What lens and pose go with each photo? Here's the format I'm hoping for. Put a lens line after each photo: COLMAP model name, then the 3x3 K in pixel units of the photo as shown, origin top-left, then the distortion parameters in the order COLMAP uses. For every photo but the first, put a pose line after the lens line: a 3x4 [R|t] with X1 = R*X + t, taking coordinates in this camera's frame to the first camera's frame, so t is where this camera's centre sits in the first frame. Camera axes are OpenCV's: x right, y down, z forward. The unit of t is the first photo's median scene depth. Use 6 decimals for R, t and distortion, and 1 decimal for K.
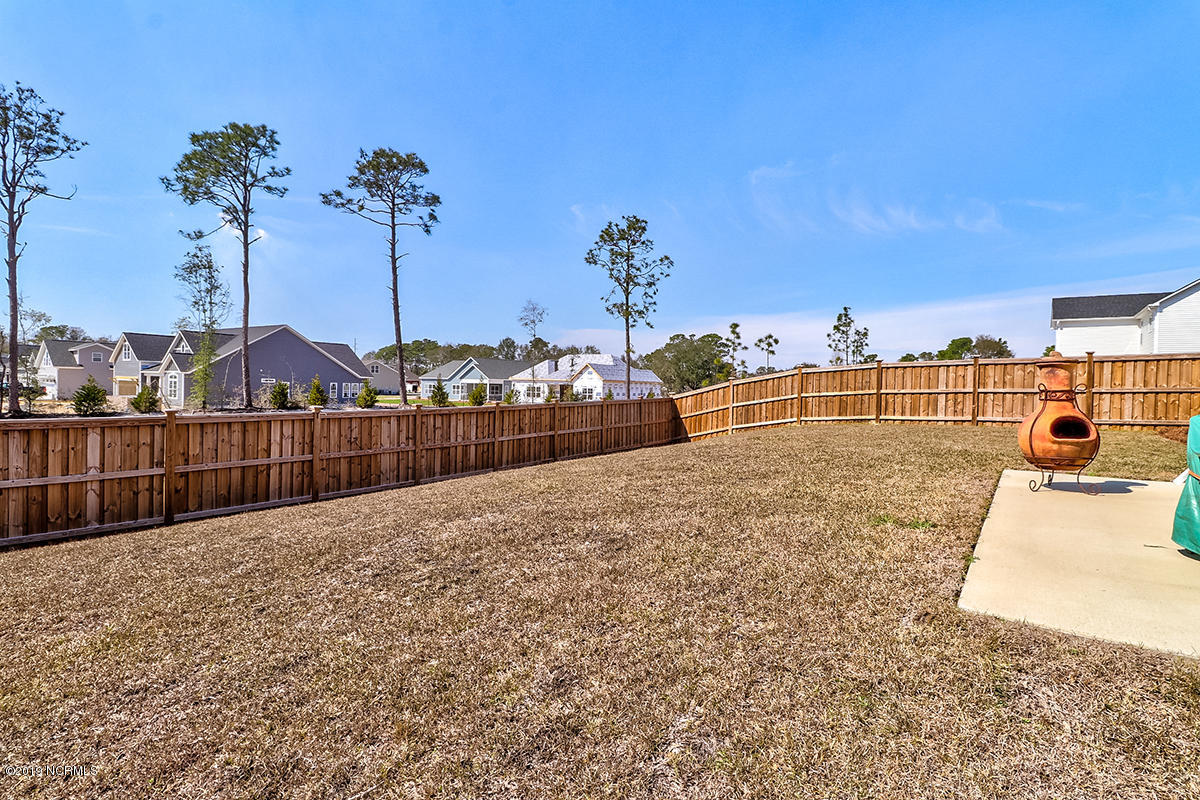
lens RADIAL K [[577.8, 0, 604.2], [0, 577.8, 359.6], [0, 0, 1]] dist [-0.000710, -0.005324]
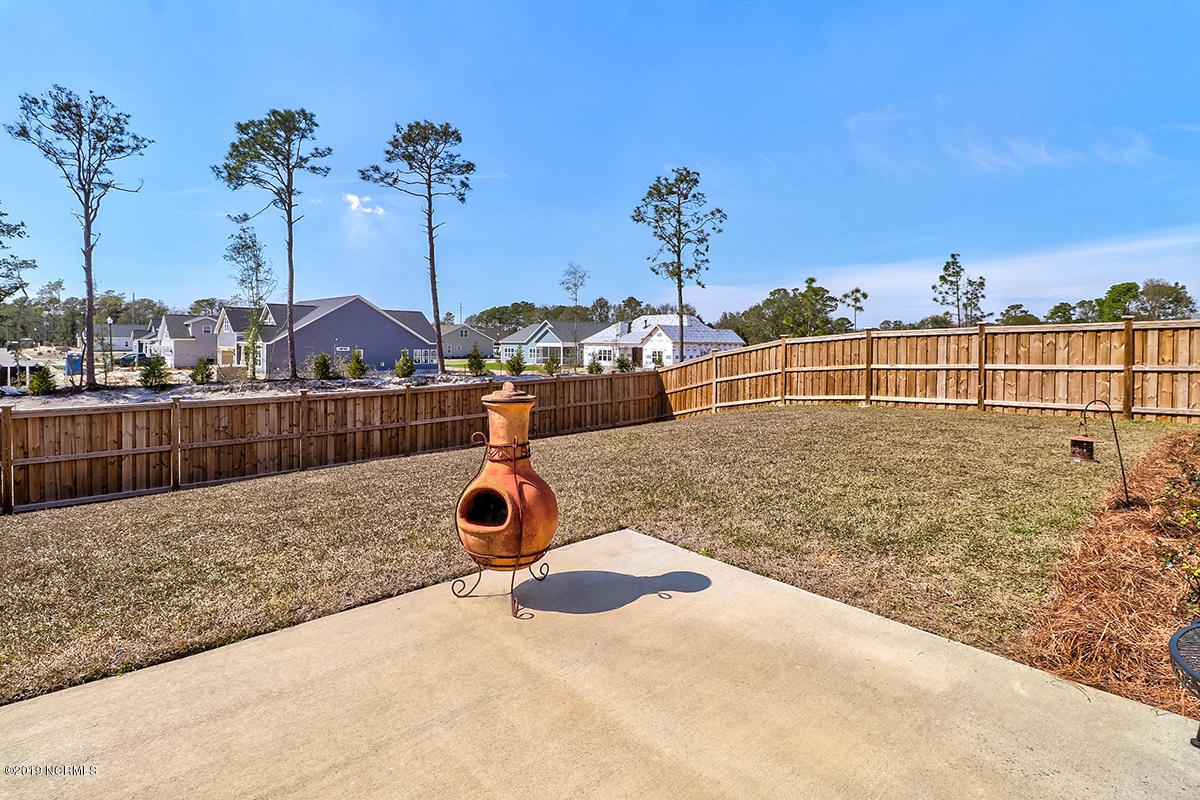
lens RADIAL K [[591.7, 0, 600.0], [0, 591.7, 316.1], [0, 0, 1]] dist [-0.002194, -0.001045]
pose [[0.980228, -0.023719, -0.196446, 0.146903], [0.023324, 0.999719, -0.004324, -0.012372], [0.196493, -0.000343, 0.980505, 0.051103]]
